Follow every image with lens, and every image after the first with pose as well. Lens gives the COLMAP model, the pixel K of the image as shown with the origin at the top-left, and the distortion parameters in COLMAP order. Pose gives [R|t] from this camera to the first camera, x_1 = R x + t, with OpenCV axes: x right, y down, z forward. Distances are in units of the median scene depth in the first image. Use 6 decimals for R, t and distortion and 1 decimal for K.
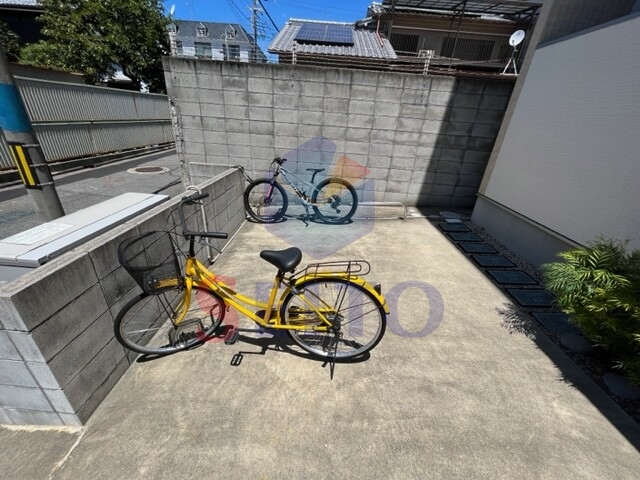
lens RADIAL K [[259.5, 0, 320.0], [0, 259.5, 240.0], [0, 0, 1]] dist [-0.001556, -0.000263]
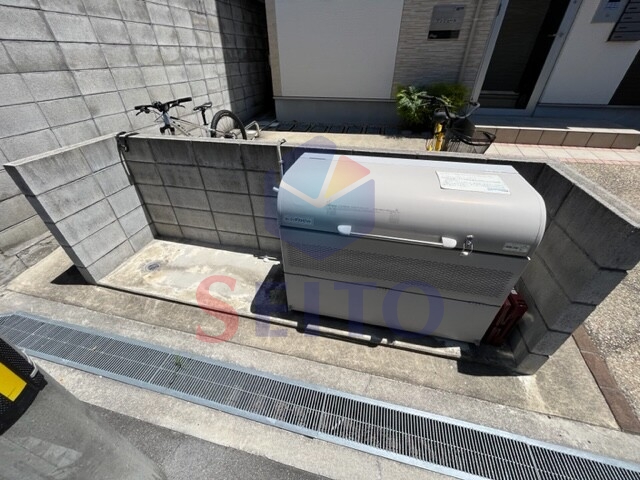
lens RADIAL K [[259.5, 0, 320.0], [0, 259.5, 240.0], [0, 0, 1]] dist [-0.001556, -0.000263]
pose [[0.184428, -0.624009, 0.759341, -0.727952], [0.447603, 0.741151, 0.500347, -0.187934], [-0.875007, 0.247605, 0.415997, 0.429102]]
